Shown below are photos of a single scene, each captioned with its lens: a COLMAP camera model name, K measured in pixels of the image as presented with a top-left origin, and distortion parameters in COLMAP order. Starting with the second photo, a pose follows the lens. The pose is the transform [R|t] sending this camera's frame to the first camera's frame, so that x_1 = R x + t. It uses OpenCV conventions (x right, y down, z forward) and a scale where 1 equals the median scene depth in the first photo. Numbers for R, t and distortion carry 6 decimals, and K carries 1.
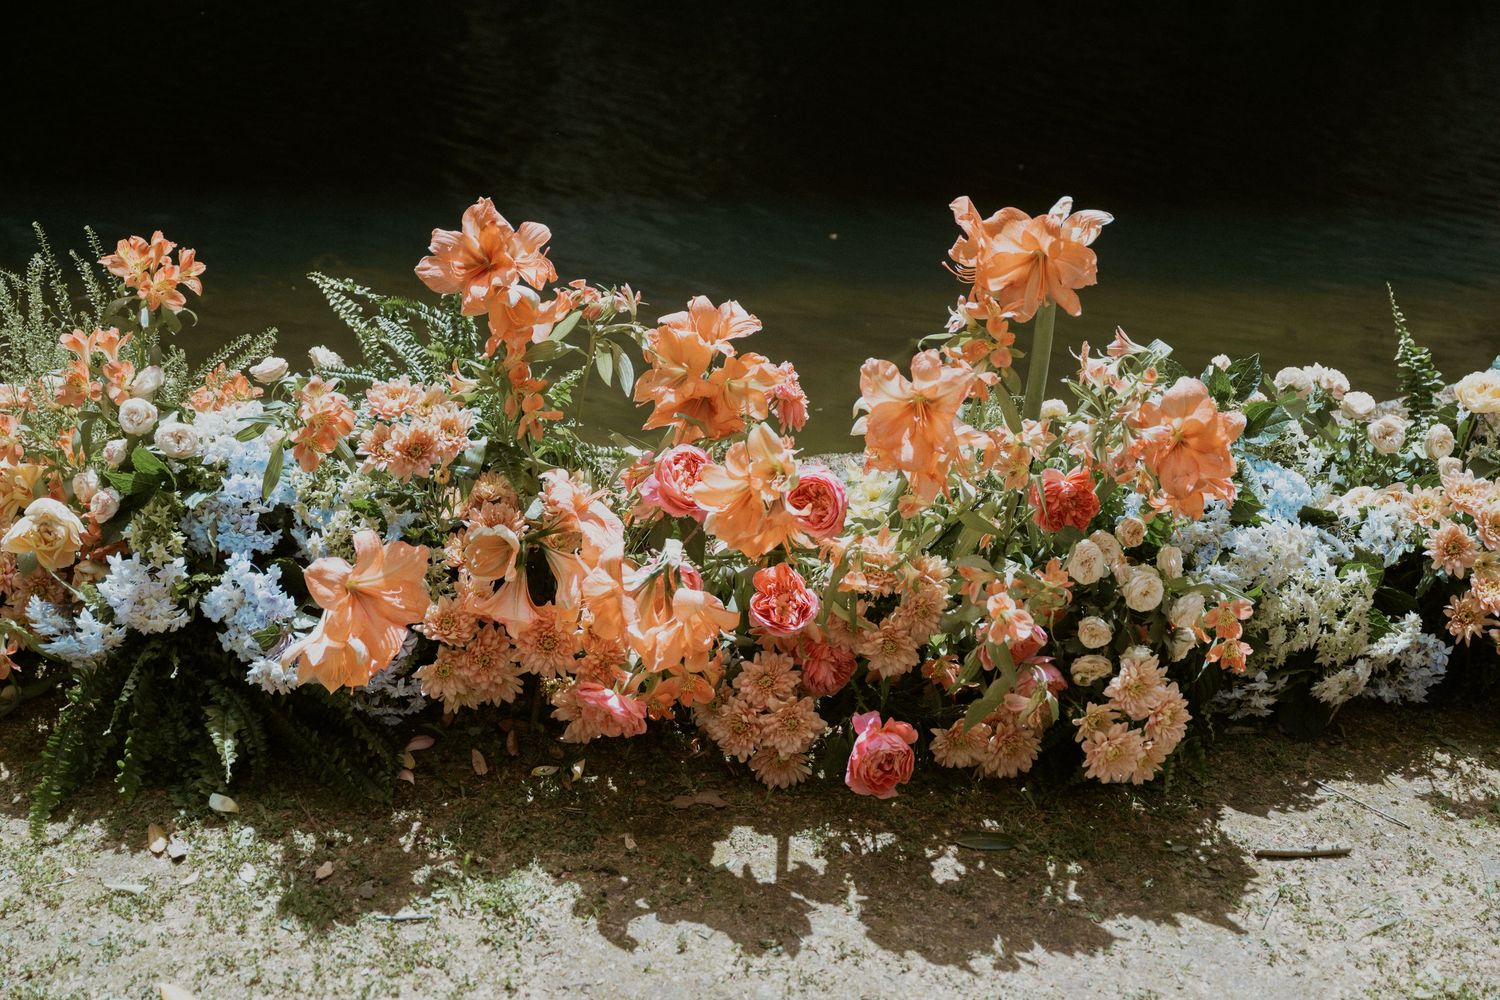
lens RADIAL K [[1821.5, 0, 719.7], [0, 1821.5, 498.7], [0, 0, 1]] dist [0.033034, -0.019047]
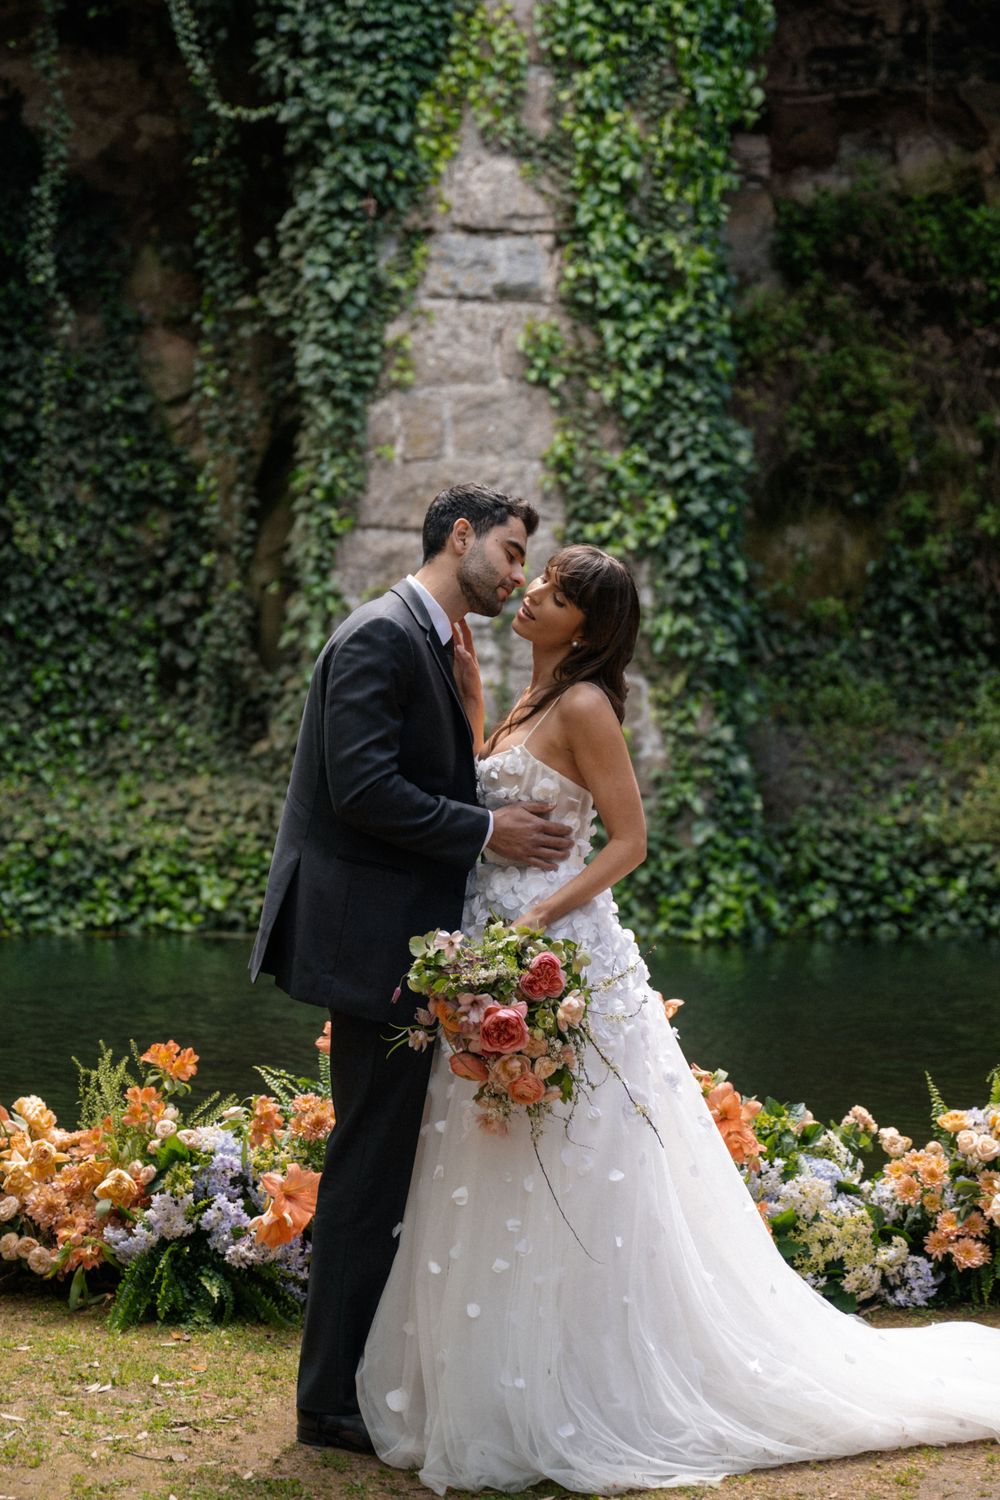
lens RADIAL K [[2872.6, 0, 477.2], [0, 2872.6, 701.3], [0, 0, 1]] dist [0.015169, -0.015200]
pose [[0.995156, -0.044225, -0.087798, 0.270308], [0.004978, 0.914622, -0.404280, 0.746558], [0.098181, 0.401884, 0.910412, -1.810011]]
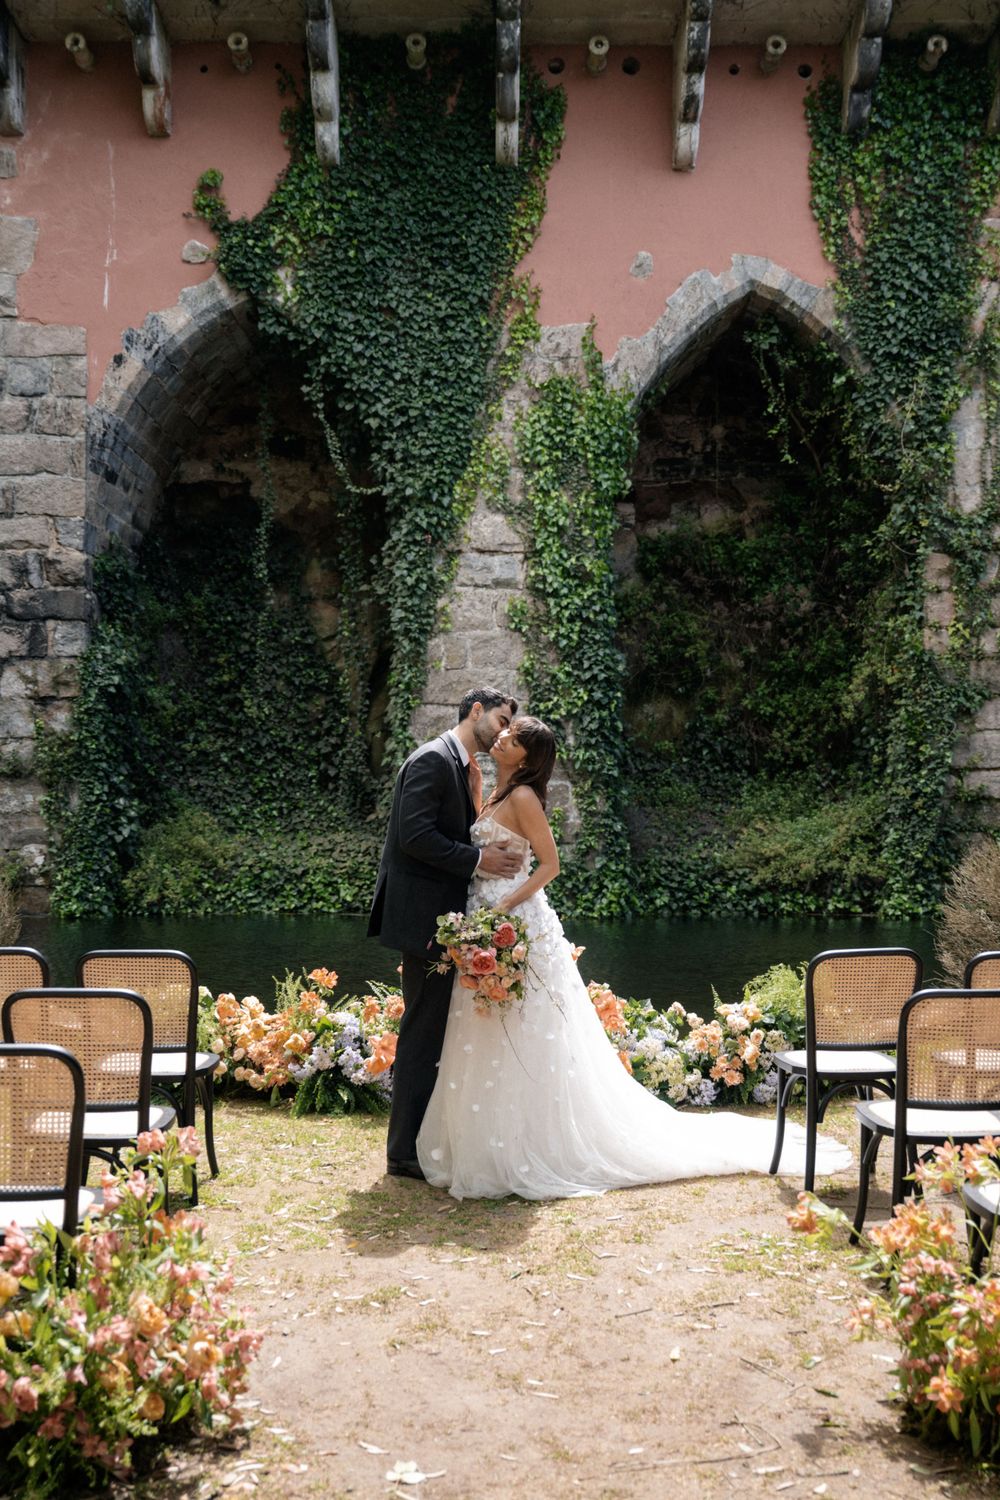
lens RADIAL K [[1496.6, 0, 500.0], [0, 1496.6, 750.0], [0, 0, 1]] dist [-0.002573, 0.008679]
pose [[0.996117, -0.043505, -0.076545, 0.282486], [0.006312, 0.902439, -0.430772, 0.768892], [0.087818, 0.428616, 0.899209, -1.860046]]
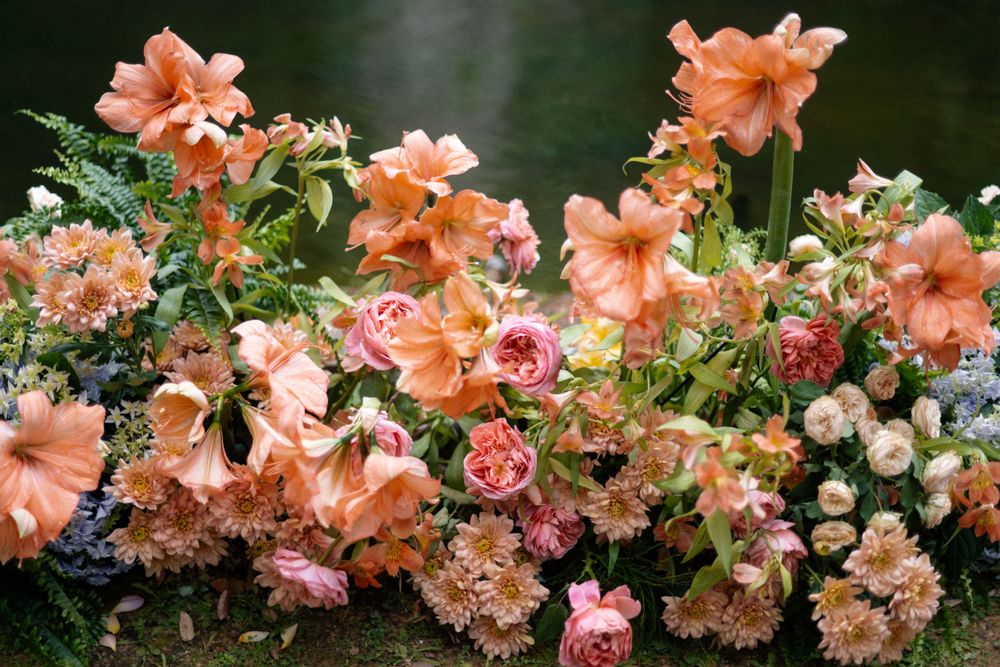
lens RADIAL K [[1819.7, 0, 364.4], [0, 1819.7, 386.8], [0, 0, 1]] dist [-0.001867, 0.032129]
pose [[0.997221, -0.004753, -0.074346, 0.035581], [0.007173, 0.999452, 0.032319, -0.011313], [0.074152, -0.032762, 0.996709, 0.075519]]
